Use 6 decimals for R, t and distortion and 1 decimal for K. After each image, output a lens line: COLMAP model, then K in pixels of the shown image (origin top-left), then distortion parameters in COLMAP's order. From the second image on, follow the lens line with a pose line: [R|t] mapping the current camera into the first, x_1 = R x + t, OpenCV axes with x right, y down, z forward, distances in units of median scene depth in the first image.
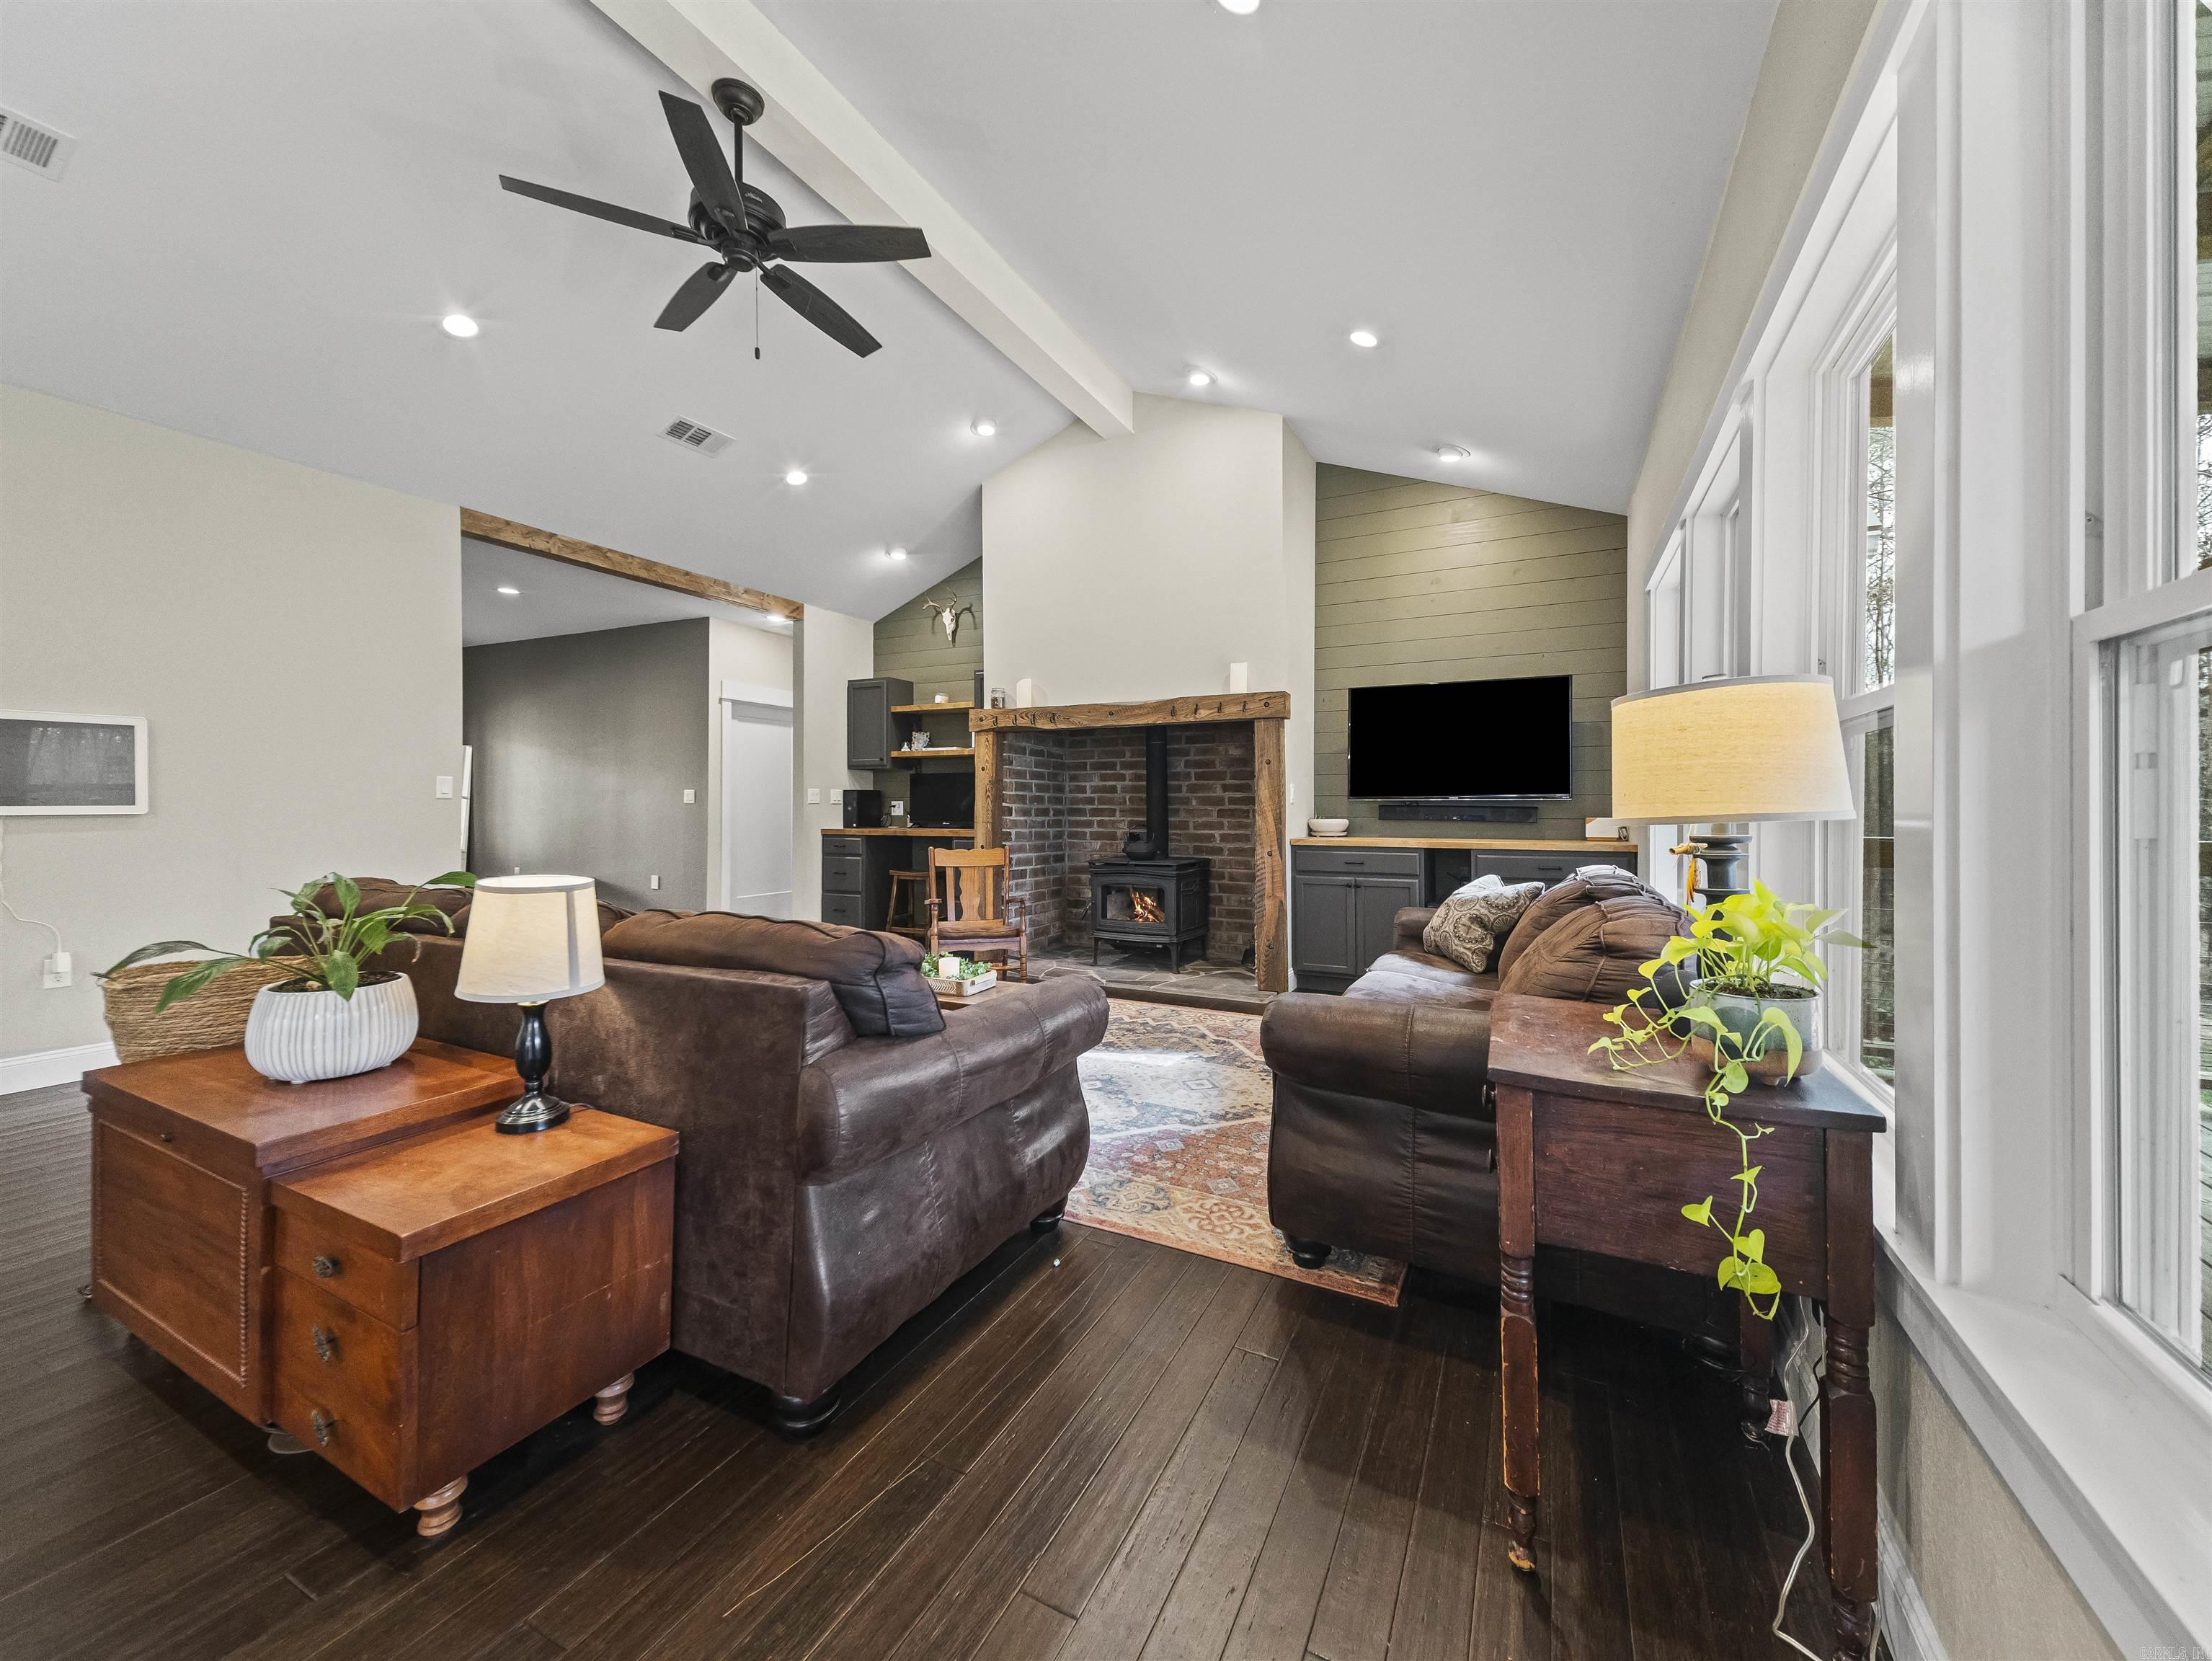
lens RADIAL K [[853.7, 0, 1110.3], [0, 853.7, 811.8], [0, 0, 1]] dist [0.023505, -0.001585]
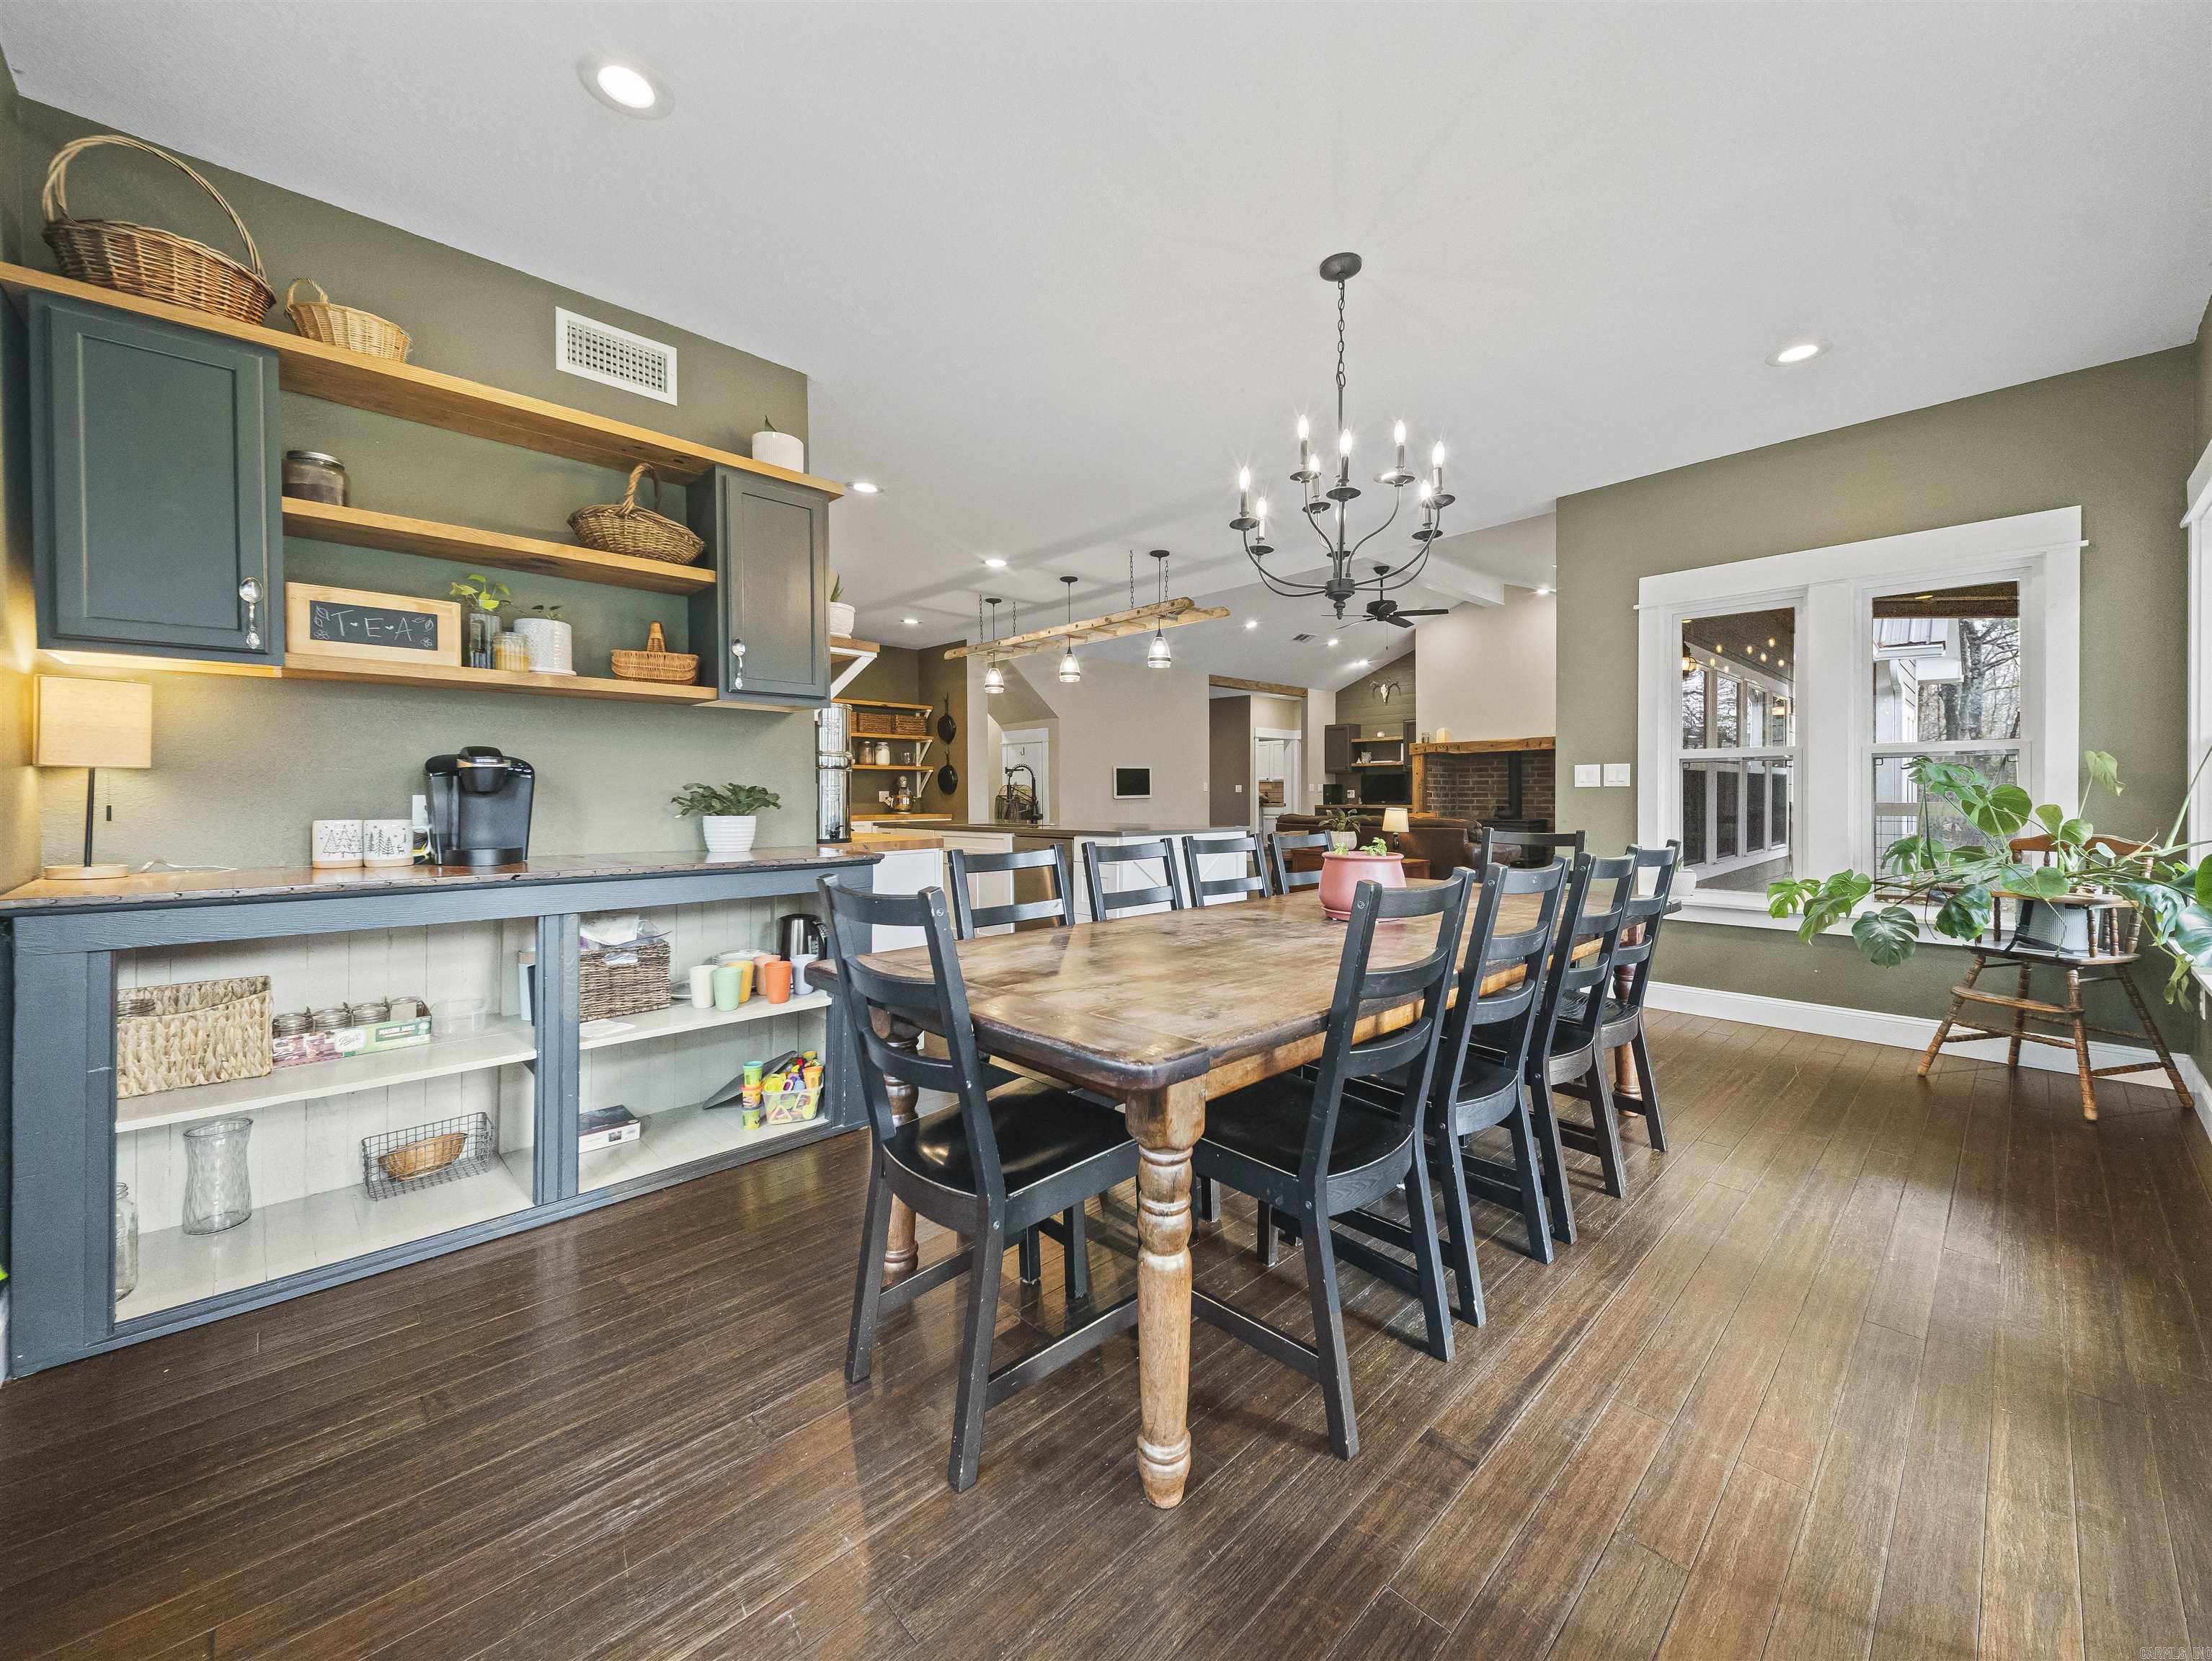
lens RADIAL K [[853.7, 0, 1090.4], [0, 853.7, 794.9], [0, 0, 1]] dist [0.023505, -0.001585]
pose [[0.936709, -0.008955, -0.349995, -0.159757], [0.007223, 0.999954, -0.006256, 0.006052], [0.350035, 0.003332, 0.936731, -1.097210]]
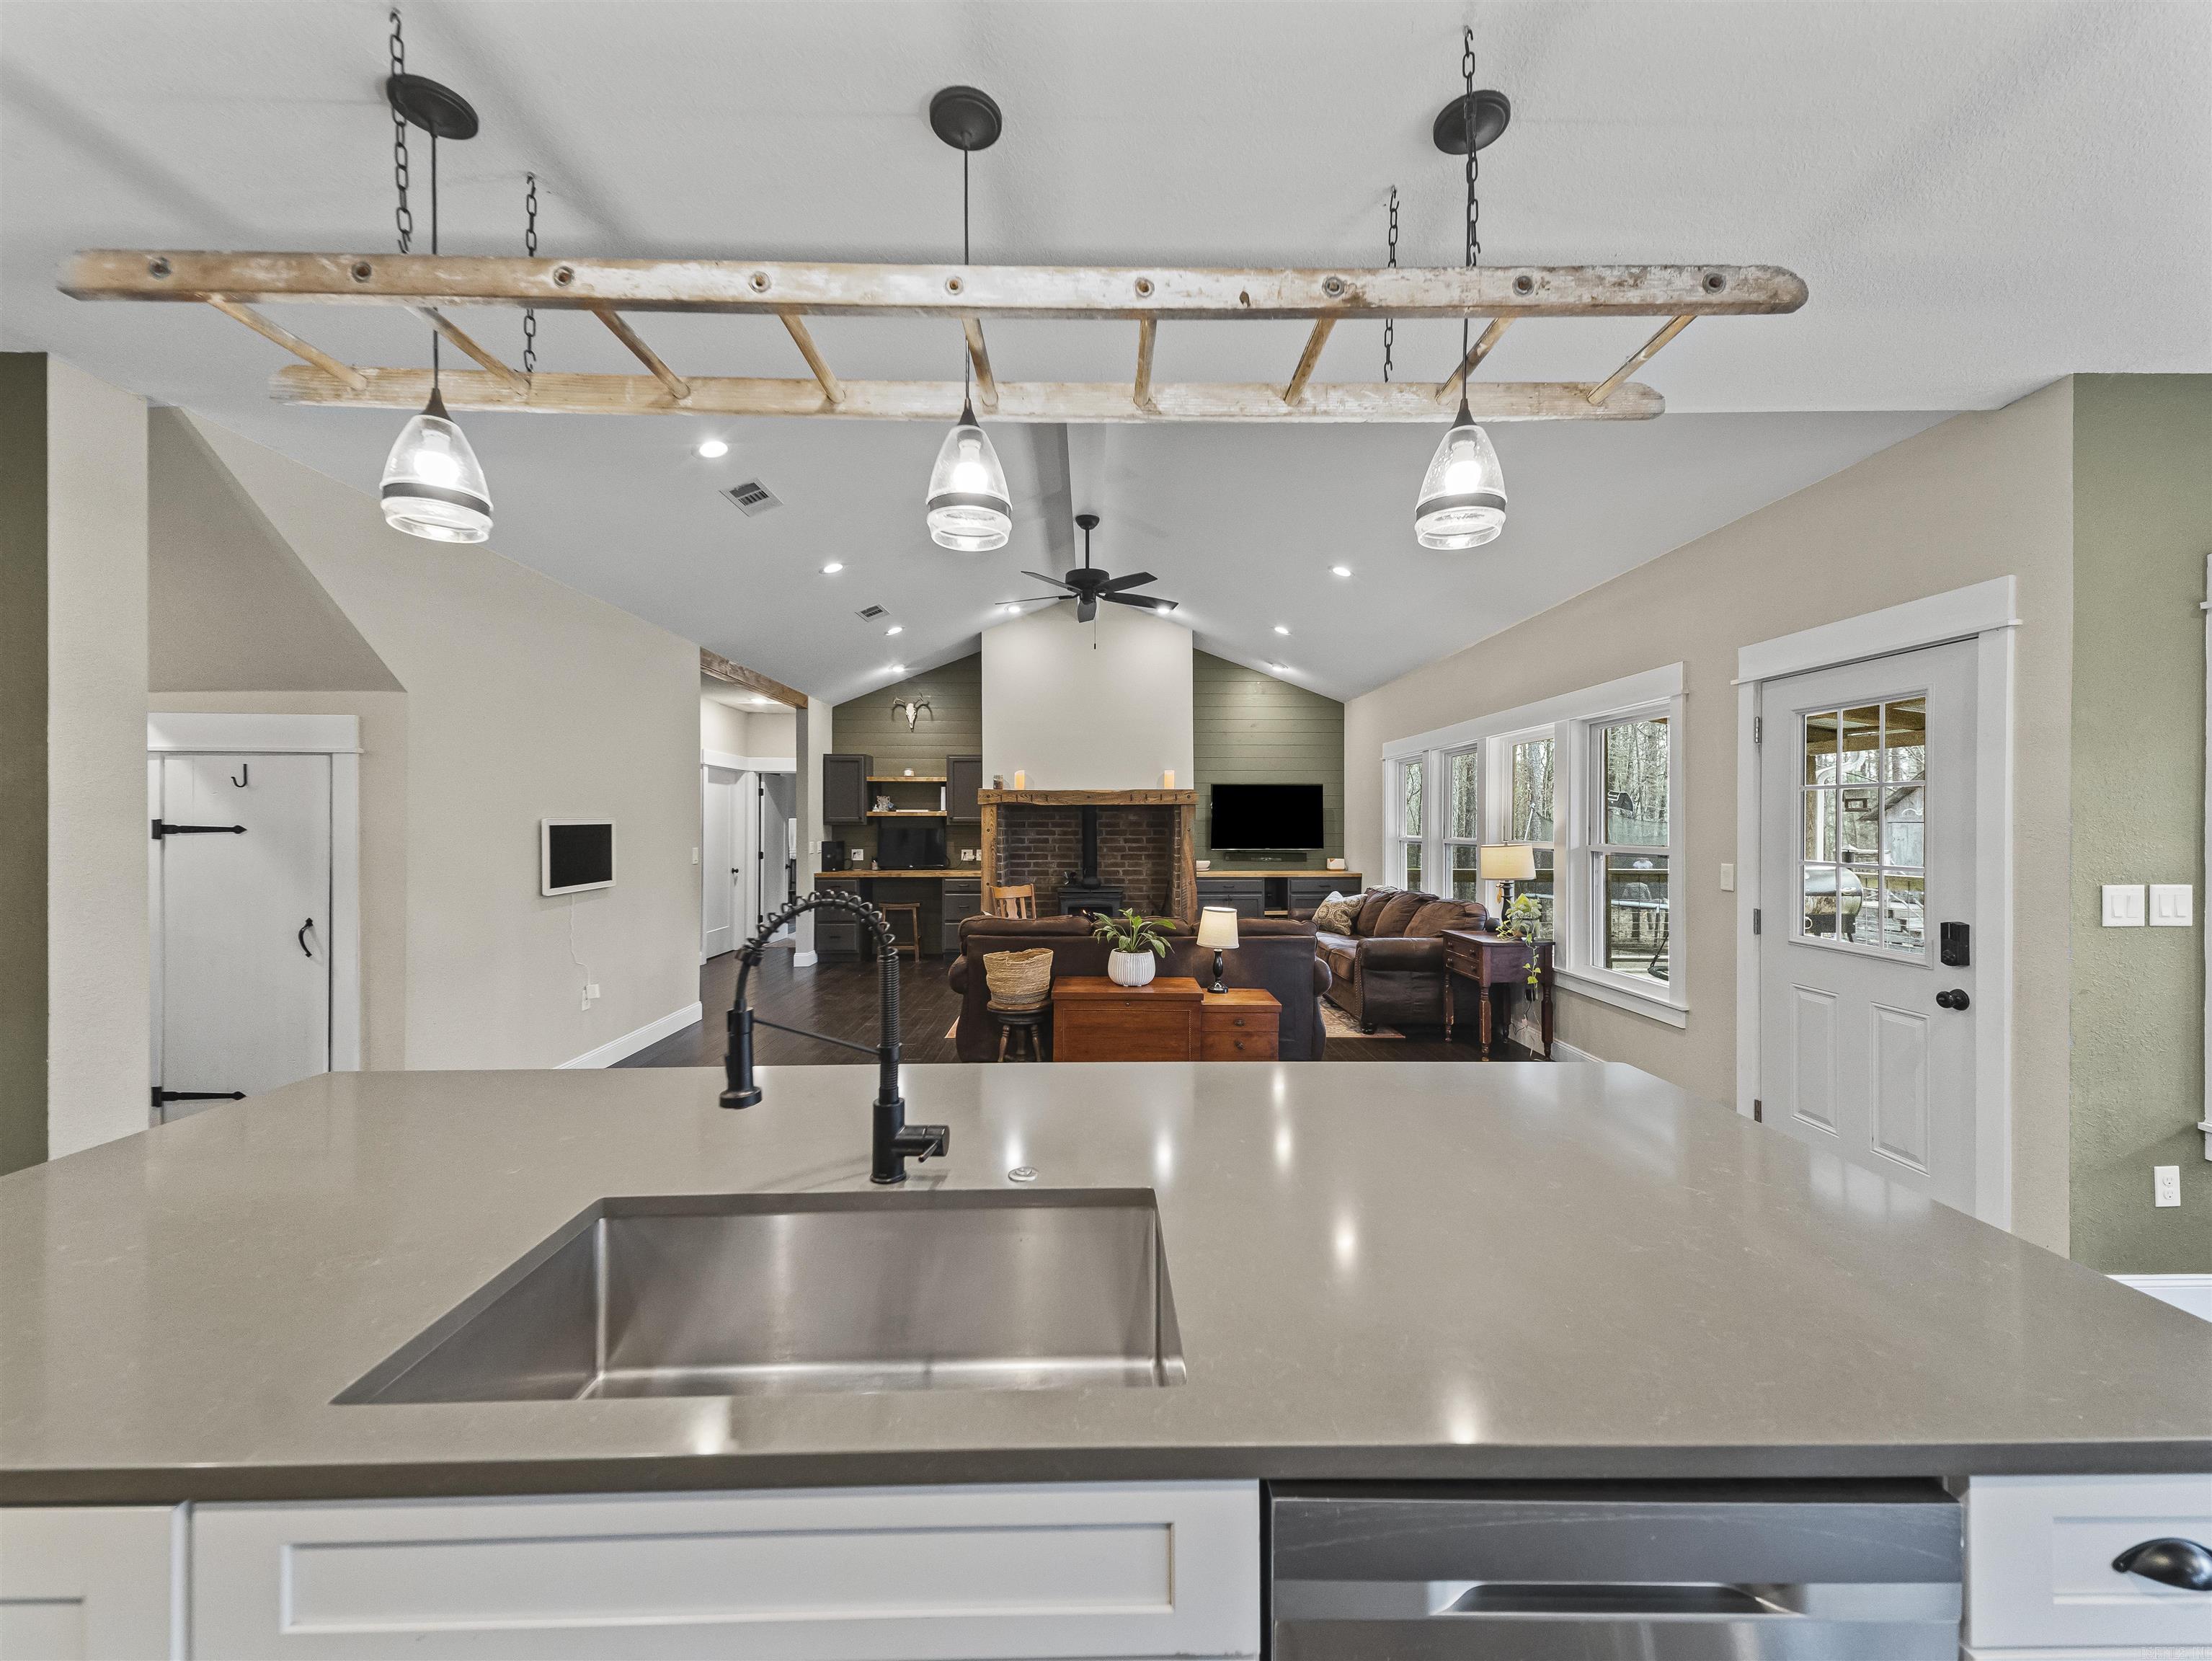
lens RADIAL K [[853.7, 0, 1110.5], [0, 853.7, 828.1], [0, 0, 1]] dist [0.023505, -0.001585]
pose [[0.878380, -0.005159, 0.477935, -0.639777], [0.004961, 0.999986, 0.001676, -0.053841], [-0.477937, 0.000899, 0.878394, -0.362671]]
